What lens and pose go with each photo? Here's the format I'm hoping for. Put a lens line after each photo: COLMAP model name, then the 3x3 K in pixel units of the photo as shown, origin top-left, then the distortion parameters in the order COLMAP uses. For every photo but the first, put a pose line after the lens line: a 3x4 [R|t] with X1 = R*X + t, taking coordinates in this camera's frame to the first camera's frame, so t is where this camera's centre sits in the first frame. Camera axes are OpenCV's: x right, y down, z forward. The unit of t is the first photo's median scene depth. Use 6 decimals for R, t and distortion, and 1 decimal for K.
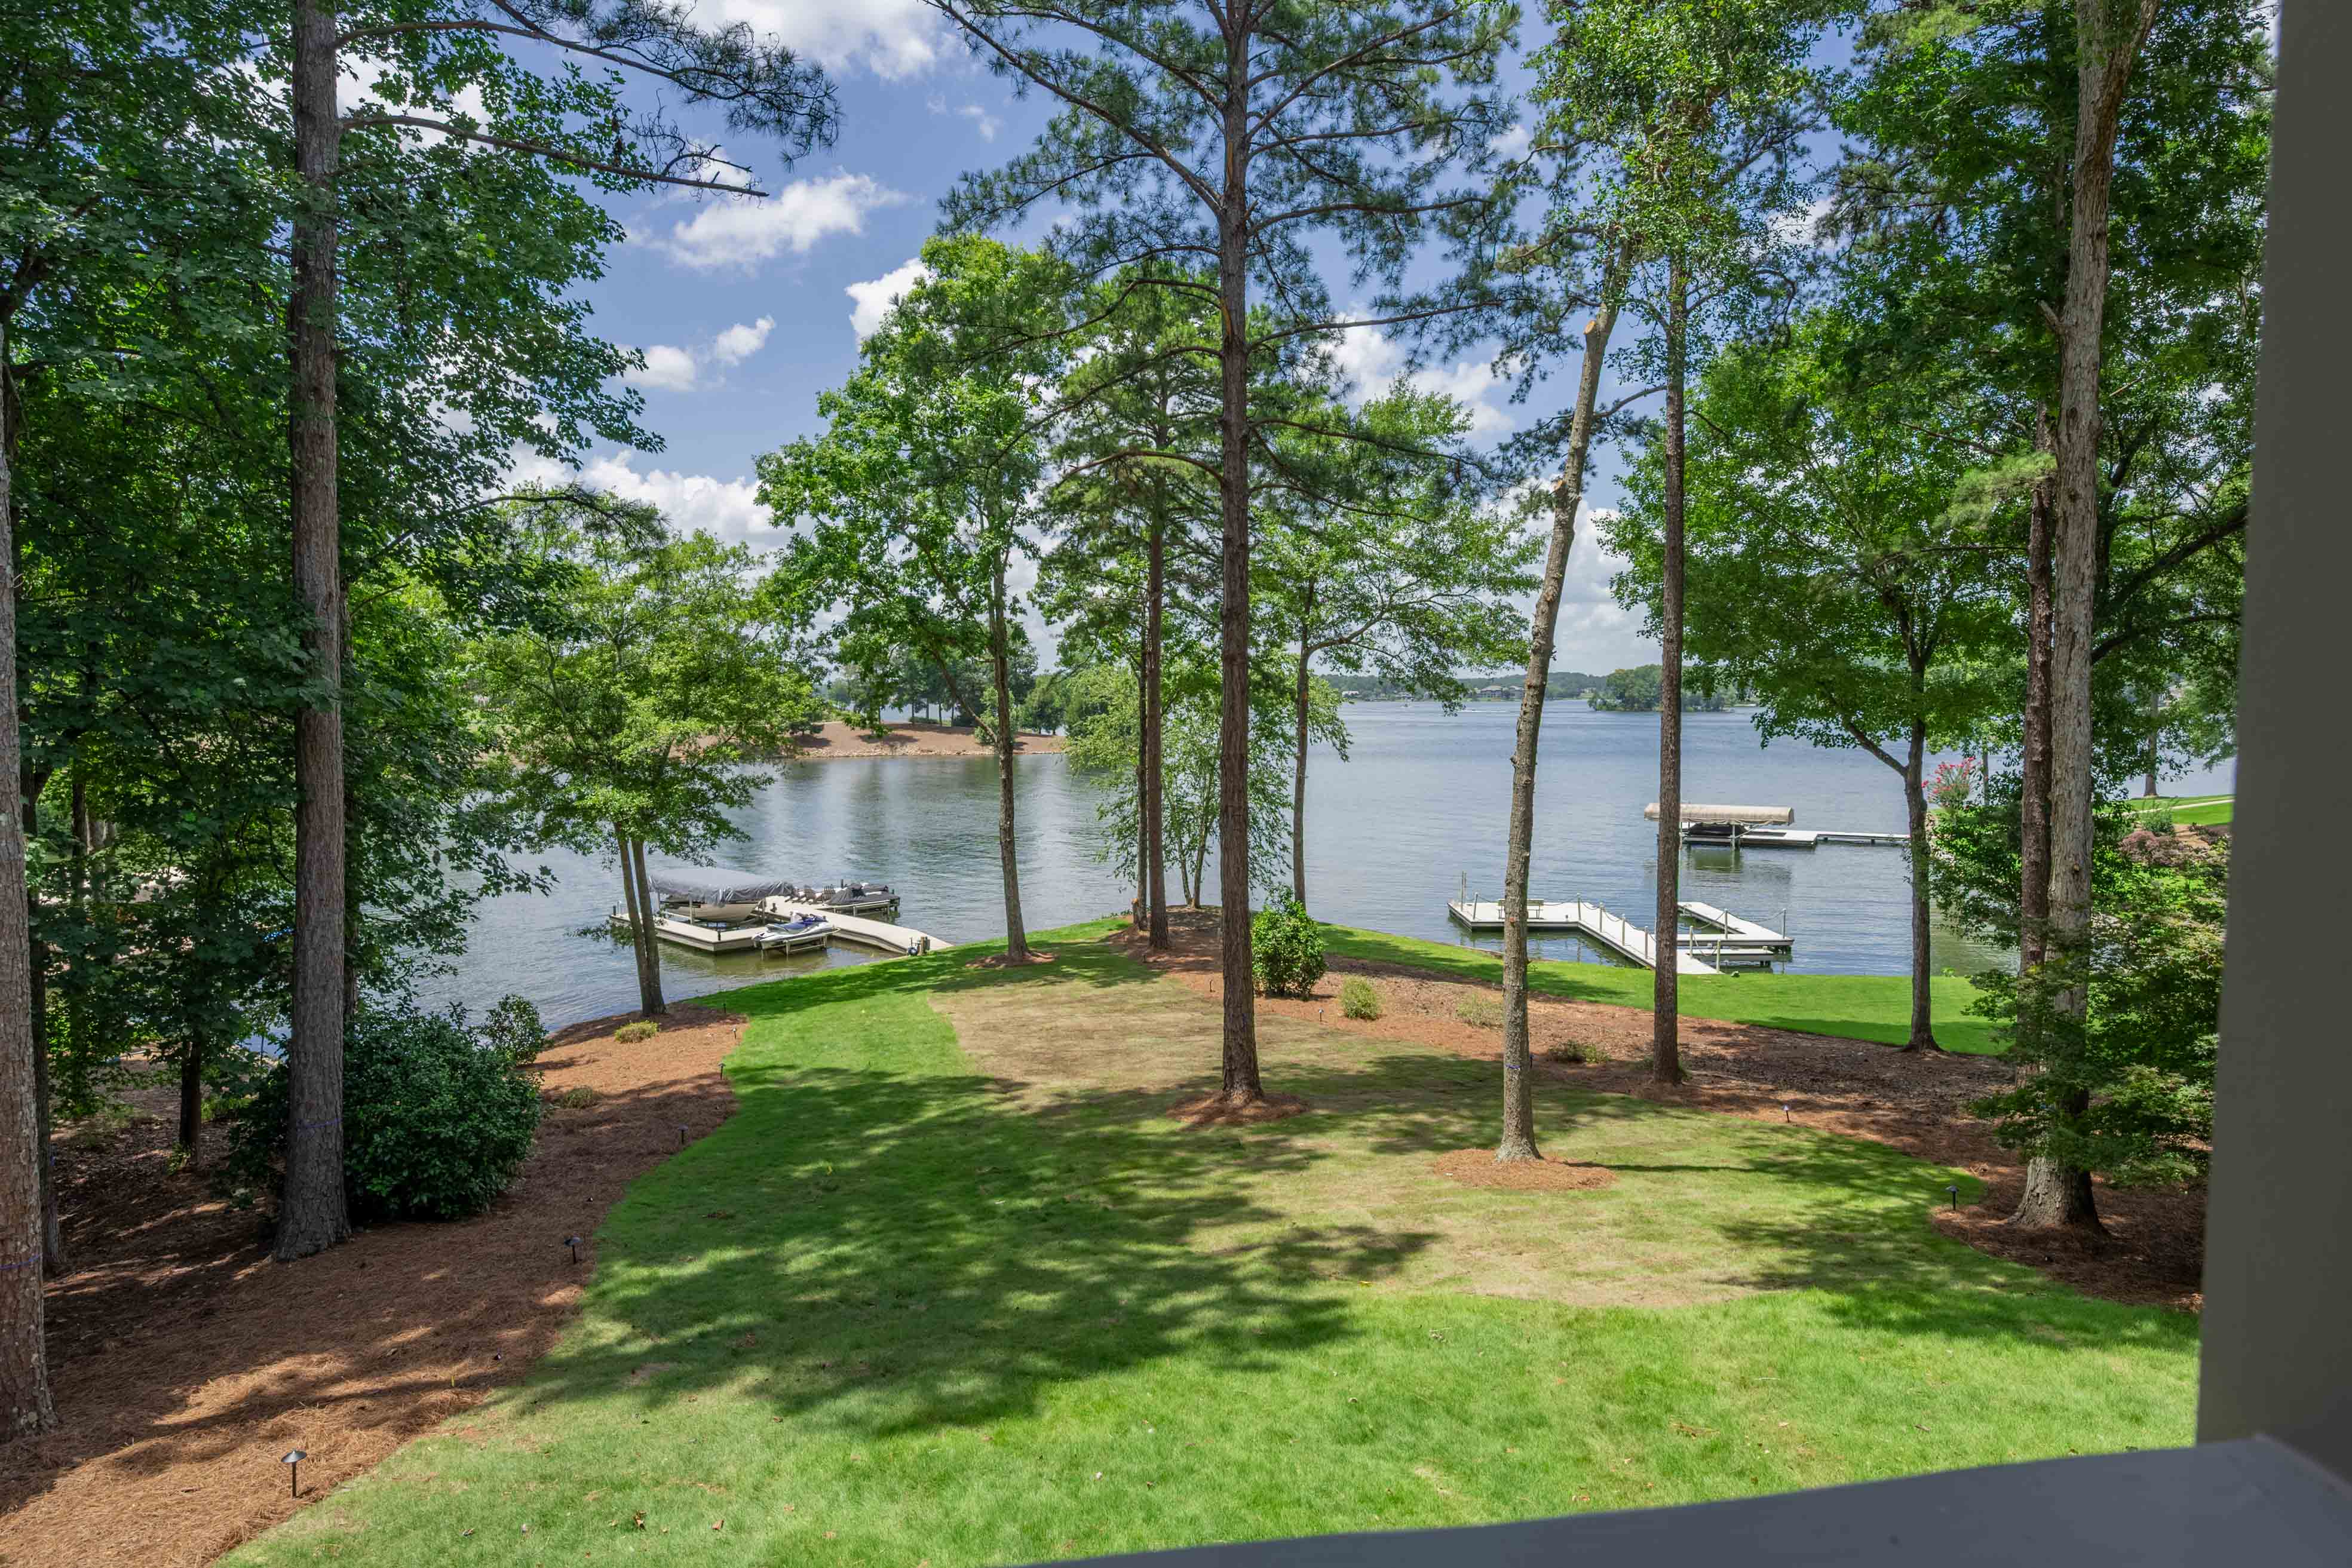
lens RADIAL K [[1380.1, 0, 1176.0], [0, 1380.1, 784.0], [0, 0, 1]] dist [0.012441, -0.000379]
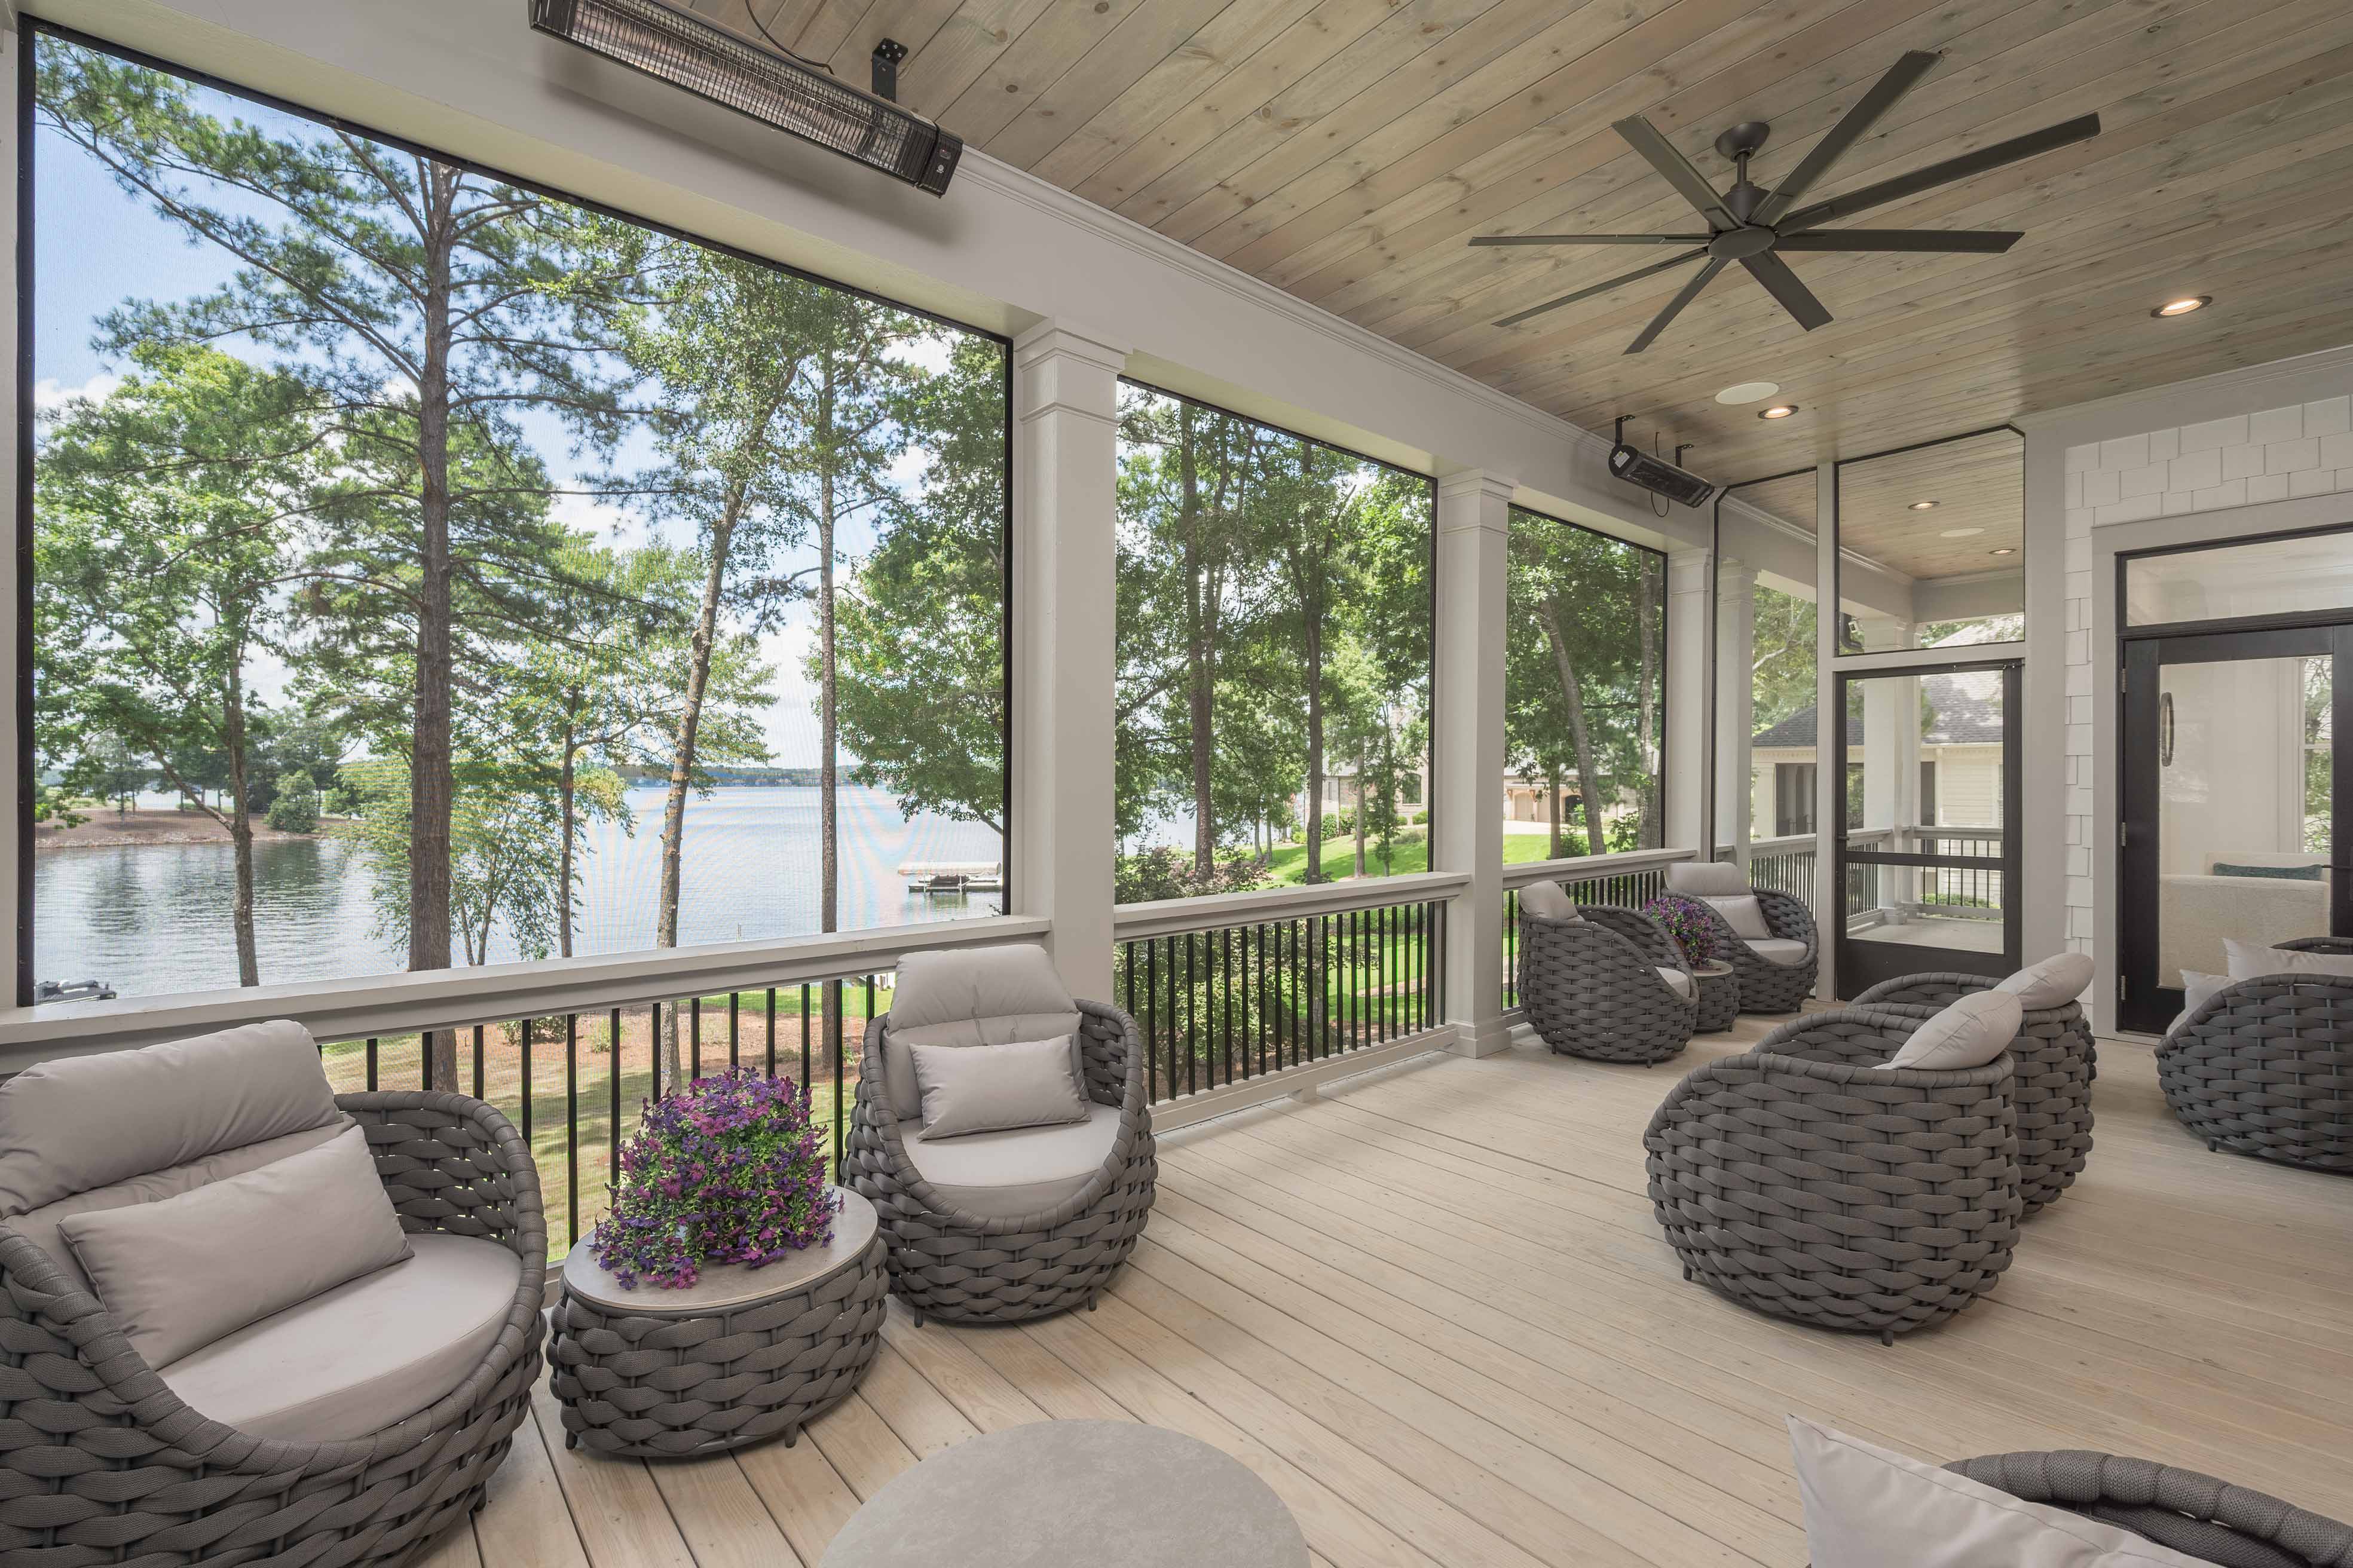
lens RADIAL K [[1052.5, 0, 1176.5], [0, 1052.5, 784.0], [0, 0, 1]] dist [-0.002031, 0.000452]
pose [[0.842862, 0.000781, 0.538130, 0.075138], [0.032787, 0.998067, -0.052802, 0.001079], [-0.537131, 0.062149, 0.841206, -0.074623]]
